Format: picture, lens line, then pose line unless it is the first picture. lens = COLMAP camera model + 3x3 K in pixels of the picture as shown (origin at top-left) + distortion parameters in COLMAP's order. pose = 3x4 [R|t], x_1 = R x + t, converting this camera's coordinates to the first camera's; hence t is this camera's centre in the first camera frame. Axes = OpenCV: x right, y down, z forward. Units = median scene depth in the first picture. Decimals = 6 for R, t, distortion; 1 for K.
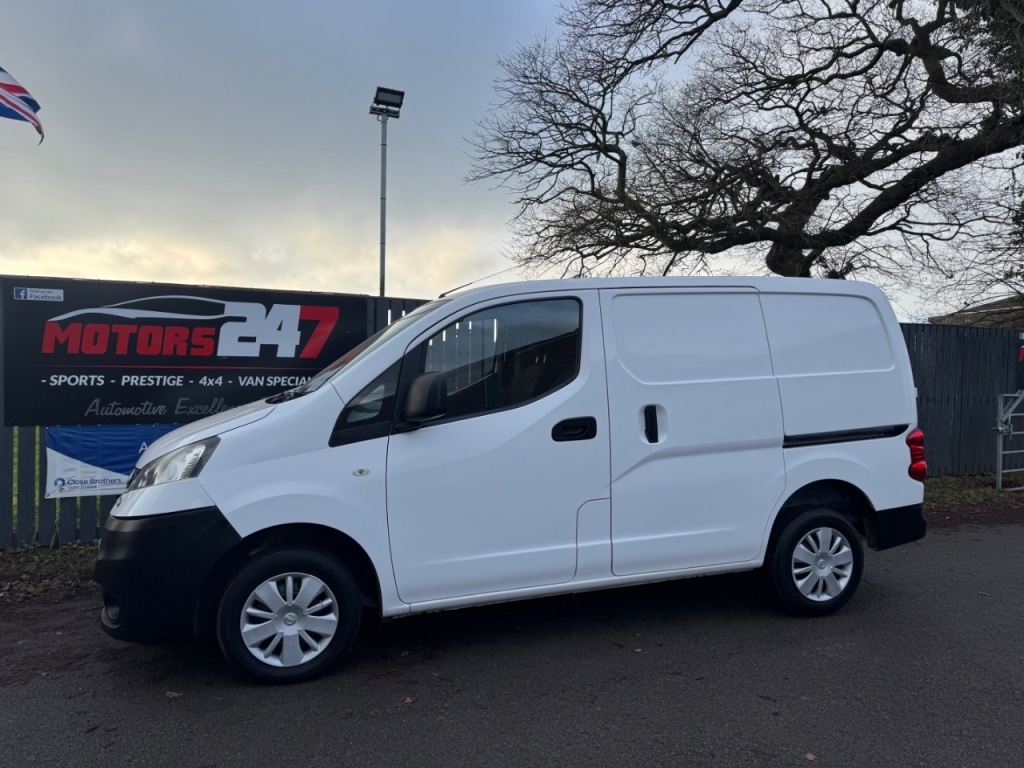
lens RADIAL K [[717.0, 0, 513.6], [0, 717.0, 380.5], [0, 0, 1]] dist [0.045709, -0.048716]
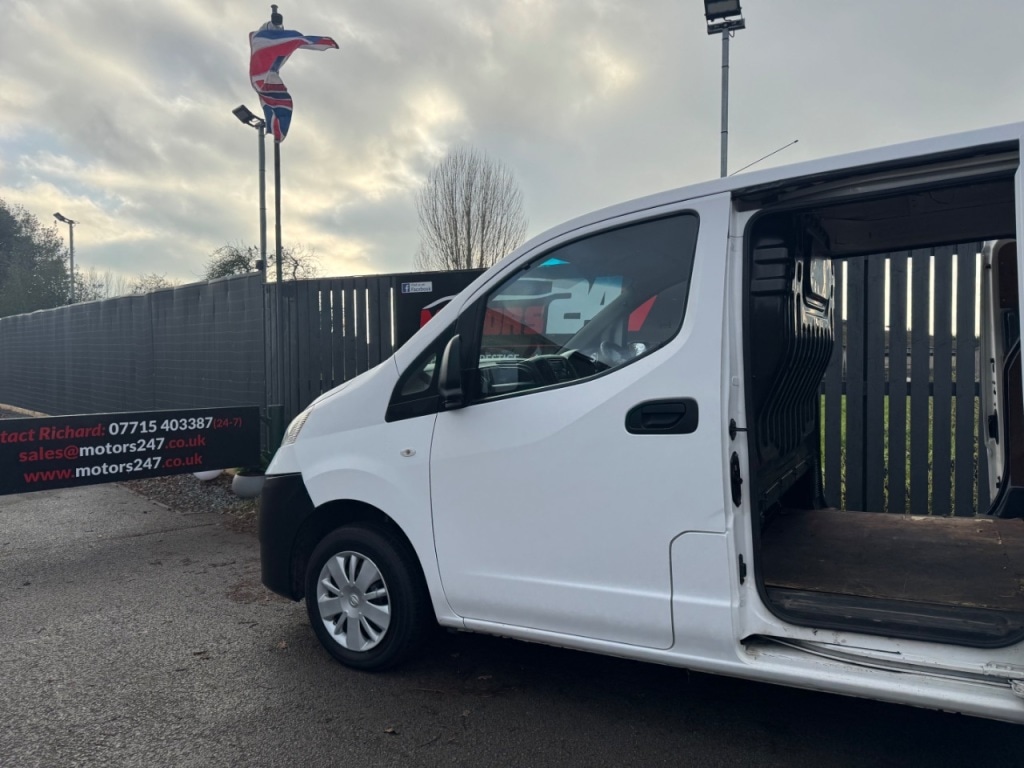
lens RADIAL K [[717.0, 0, 517.7], [0, 717.0, 386.4], [0, 0, 1]] dist [0.045709, -0.048716]
pose [[0.676169, 0.012258, -0.736645, 0.310861], [0.006750, 0.999717, 0.022831, 0.016700], [0.736716, -0.020410, 0.675894, 0.306867]]
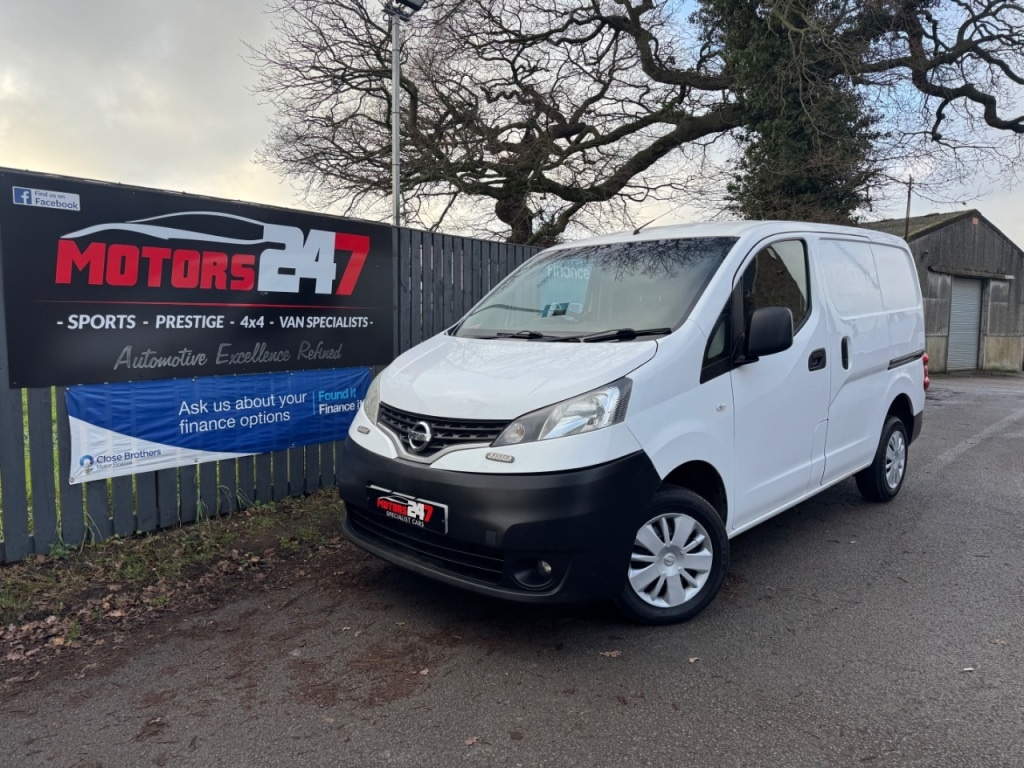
lens RADIAL K [[717.0, 0, 511.3], [0, 717.0, 386.5], [0, 0, 1]] dist [0.045709, -0.048716]
pose [[0.881857, -0.050376, 0.468819, -0.567612], [0.008939, 0.995884, 0.090196, 0.002617], [-0.471433, -0.075349, 0.878677, 0.151316]]
